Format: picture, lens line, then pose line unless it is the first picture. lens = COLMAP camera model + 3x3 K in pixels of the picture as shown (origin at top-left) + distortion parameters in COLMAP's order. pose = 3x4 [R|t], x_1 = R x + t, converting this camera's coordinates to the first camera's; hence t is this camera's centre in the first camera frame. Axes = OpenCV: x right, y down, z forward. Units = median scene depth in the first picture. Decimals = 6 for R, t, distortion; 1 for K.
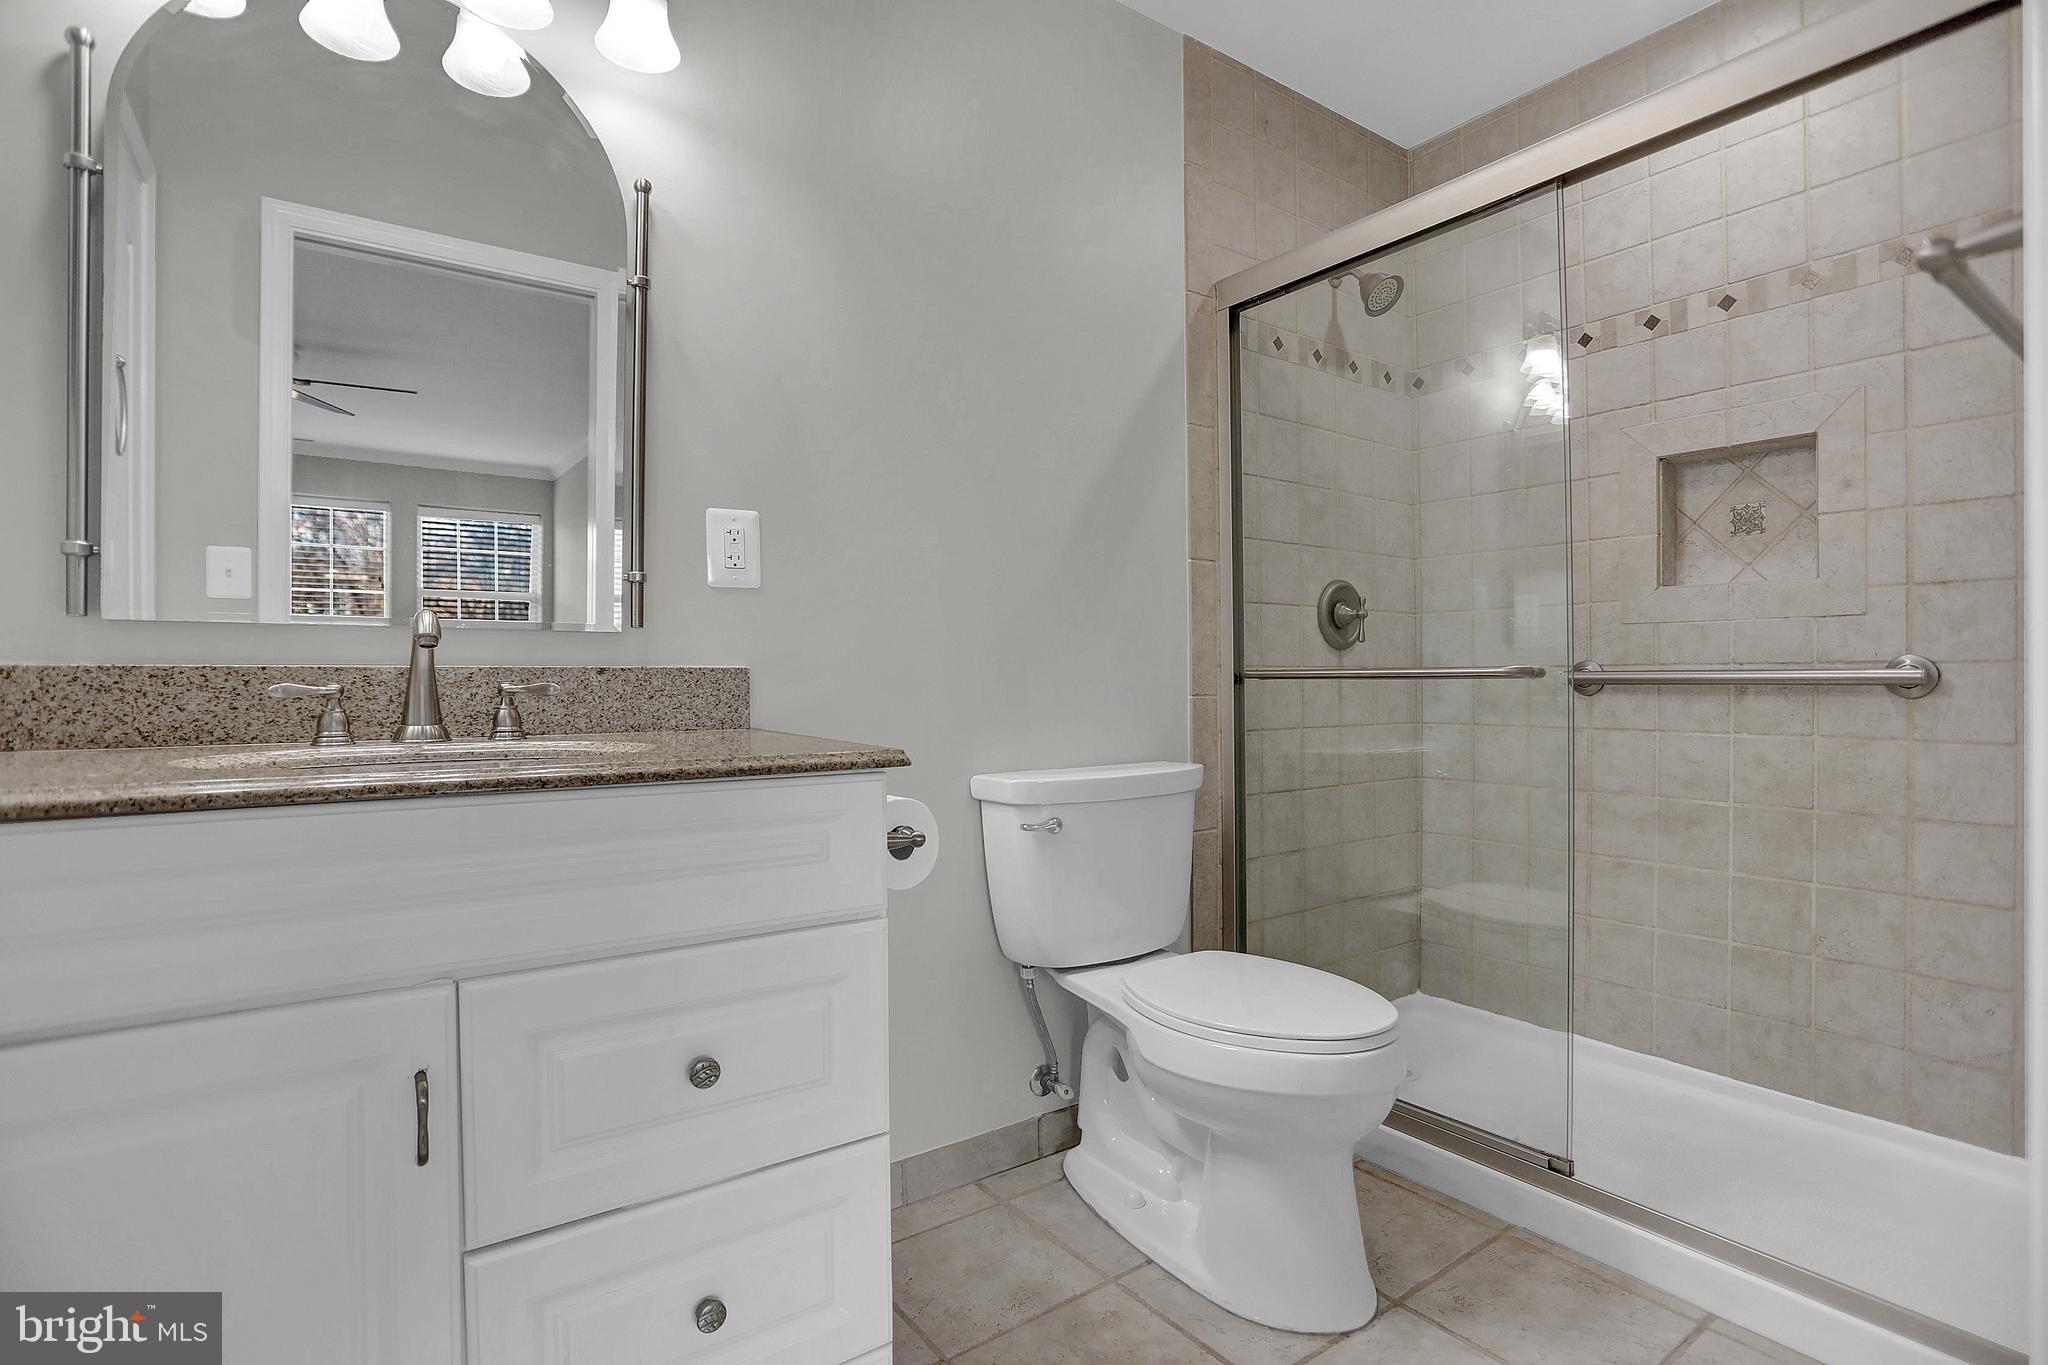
lens RADIAL K [[986.7, 0, 1022.4], [0, 986.7, 682.4], [0, 0, 1]] dist [-0.082400, 0.035293]
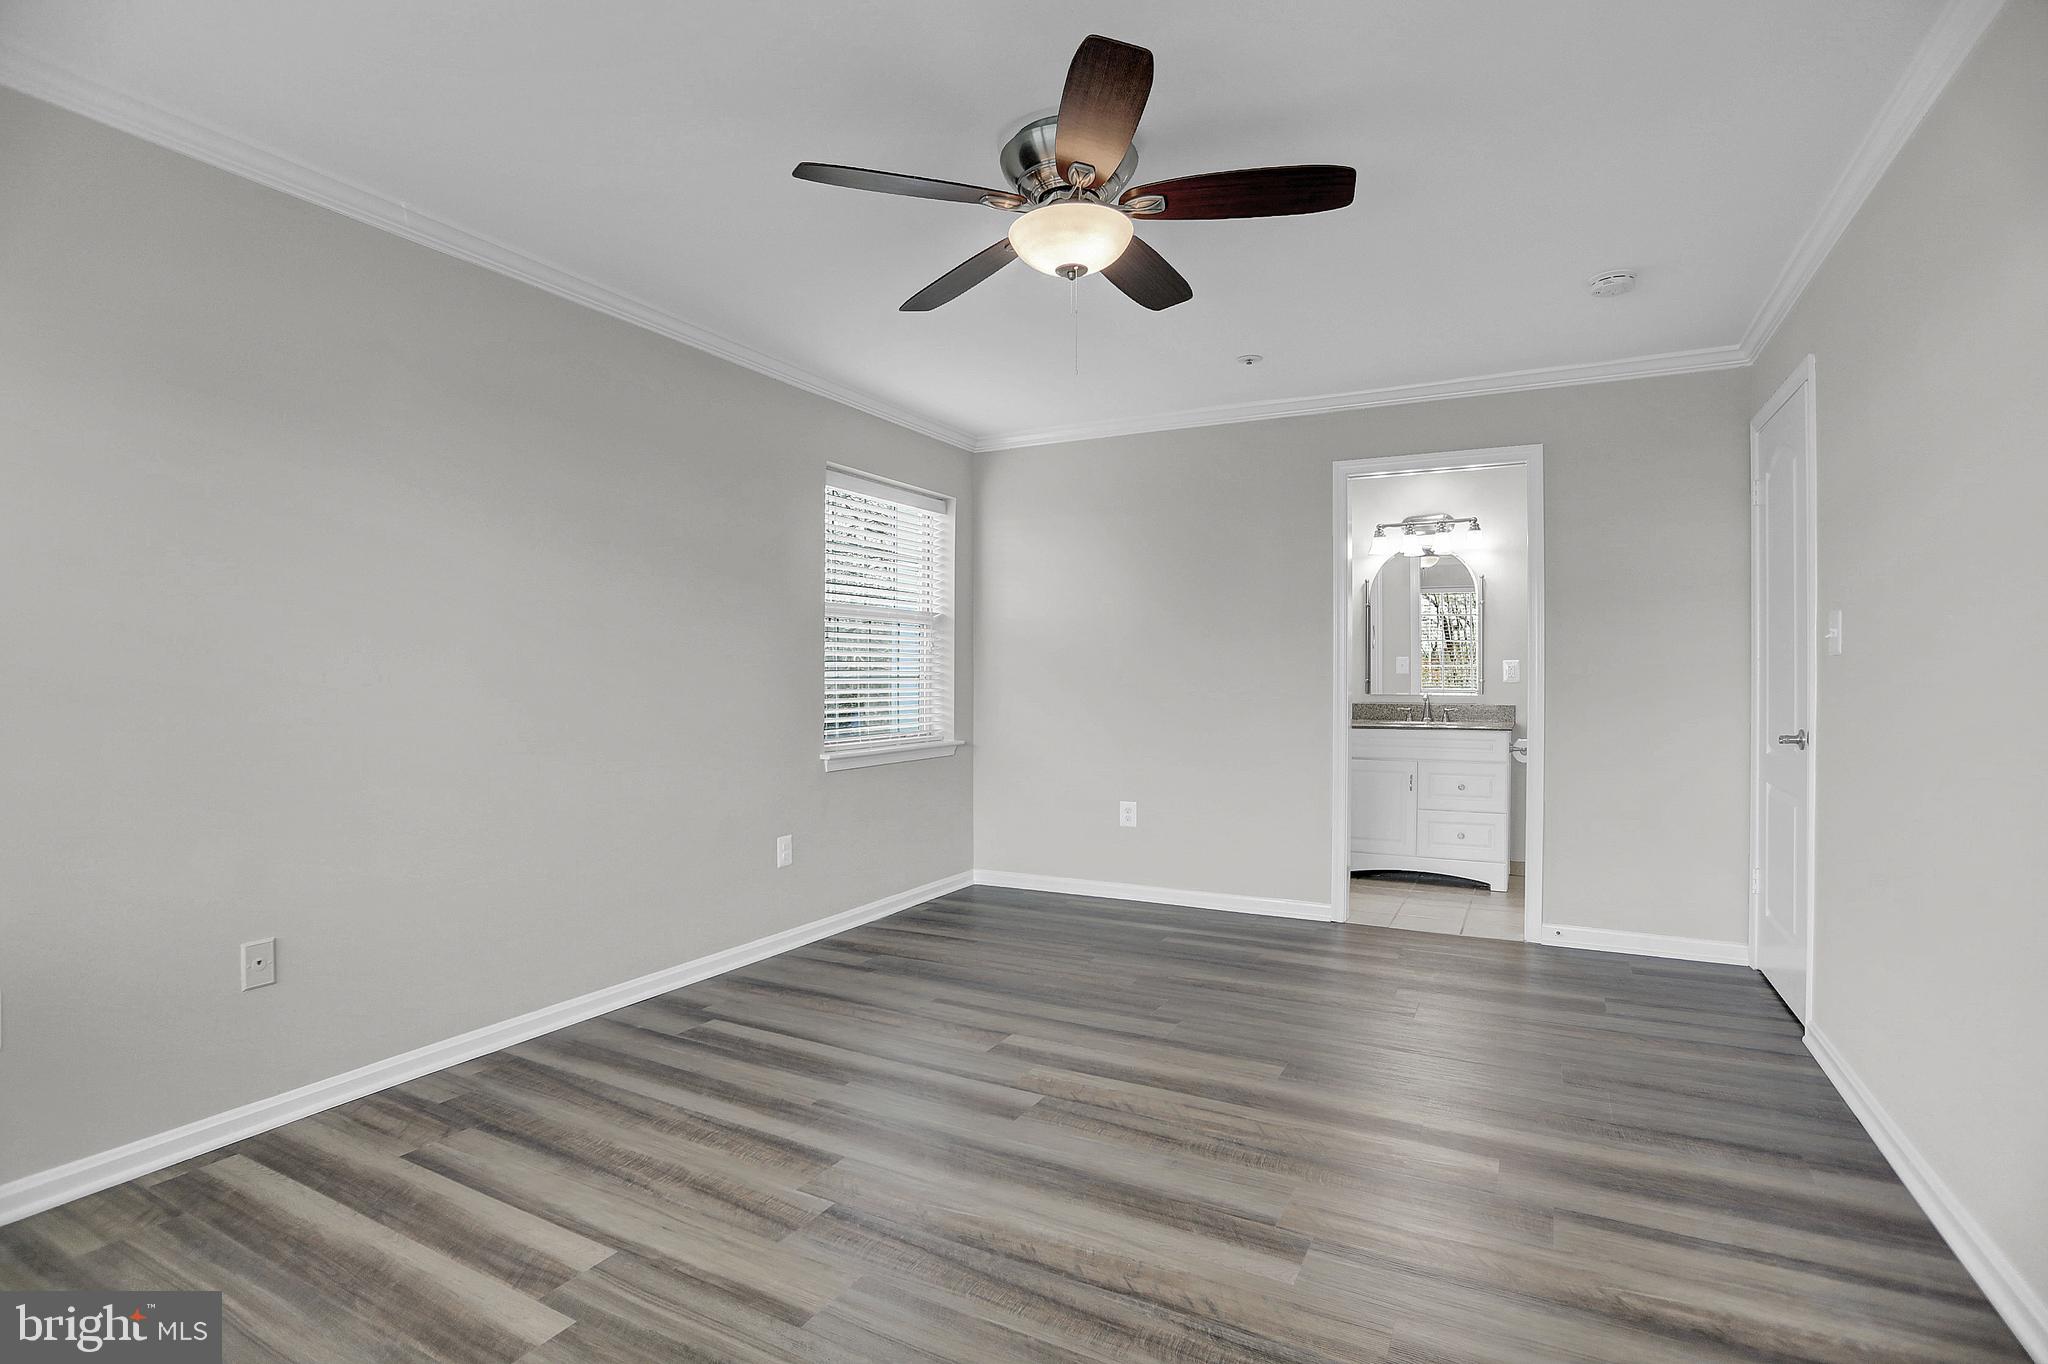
lens RADIAL K [[986.7, 0, 1022.4], [0, 986.7, 681.9], [0, 0, 1]] dist [-0.082400, 0.035293]
pose [[0.443076, 0.009662, -0.896432, 2.938409], [-0.001895, 0.999950, 0.009842, -0.184080], [0.896482, -0.002662, 0.443073, -3.048613]]
